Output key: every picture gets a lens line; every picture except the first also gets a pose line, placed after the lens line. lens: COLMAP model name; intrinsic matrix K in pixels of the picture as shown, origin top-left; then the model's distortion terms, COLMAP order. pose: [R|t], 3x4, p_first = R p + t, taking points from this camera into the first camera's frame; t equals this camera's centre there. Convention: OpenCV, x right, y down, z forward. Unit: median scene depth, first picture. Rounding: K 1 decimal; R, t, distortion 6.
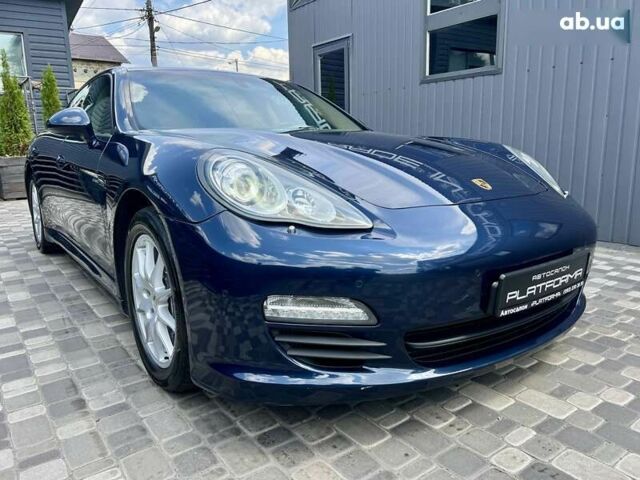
lens RADIAL K [[483.9, 0, 319.7], [0, 483.9, 227.5], [0, 0, 1]] dist [0.011161, -0.004114]
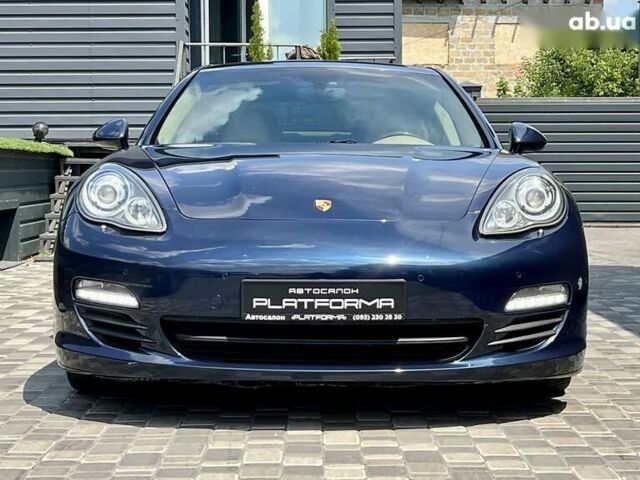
lens RADIAL K [[1392.9, 0, 308.8], [0, 1392.9, 239.9], [0, 0, 1]] dist [0.111924, -0.097160]
pose [[0.809491, 0.055953, -0.584460, 2.120300], [-0.113908, 0.991502, -0.062845, 0.171444], [0.575976, 0.117448, 0.808985, -1.360410]]
